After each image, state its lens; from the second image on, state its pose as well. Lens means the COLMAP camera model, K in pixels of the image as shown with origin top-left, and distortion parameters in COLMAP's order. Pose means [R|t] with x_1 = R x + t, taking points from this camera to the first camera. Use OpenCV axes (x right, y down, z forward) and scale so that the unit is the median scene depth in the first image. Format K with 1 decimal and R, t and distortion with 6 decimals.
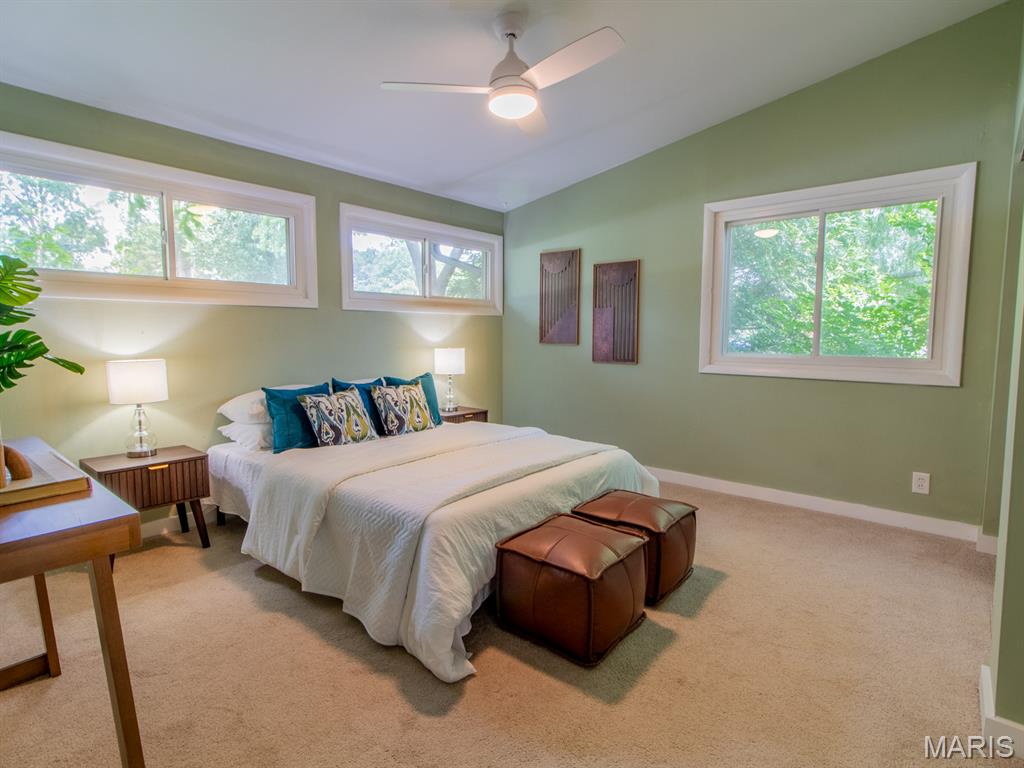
lens RADIAL K [[531.9, 0, 509.7], [0, 531.9, 375.4], [0, 0, 1]] dist [0.003099, 0.000011]
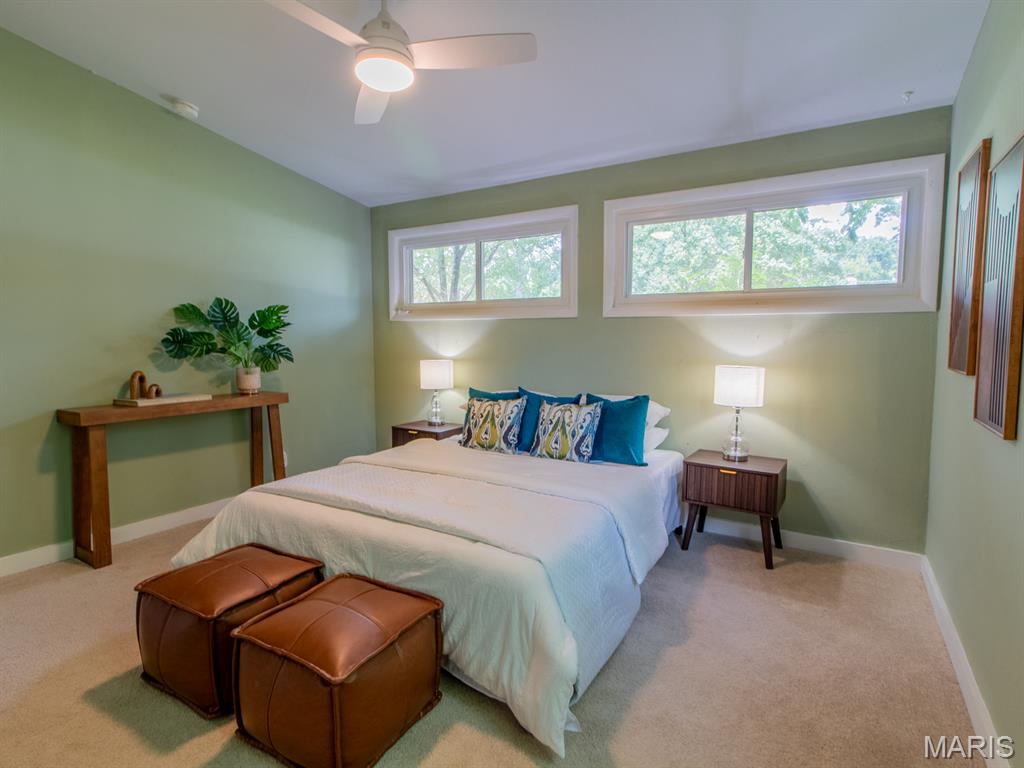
lens RADIAL K [[531.9, 0, 509.7], [0, 531.9, 375.4], [0, 0, 1]] dist [0.003099, 0.000011]
pose [[0.151820, 0.059970, -0.986587, 0.600884], [-0.089699, 0.994875, 0.046670, -0.055844], [0.984330, 0.081411, 0.156421, 0.745373]]
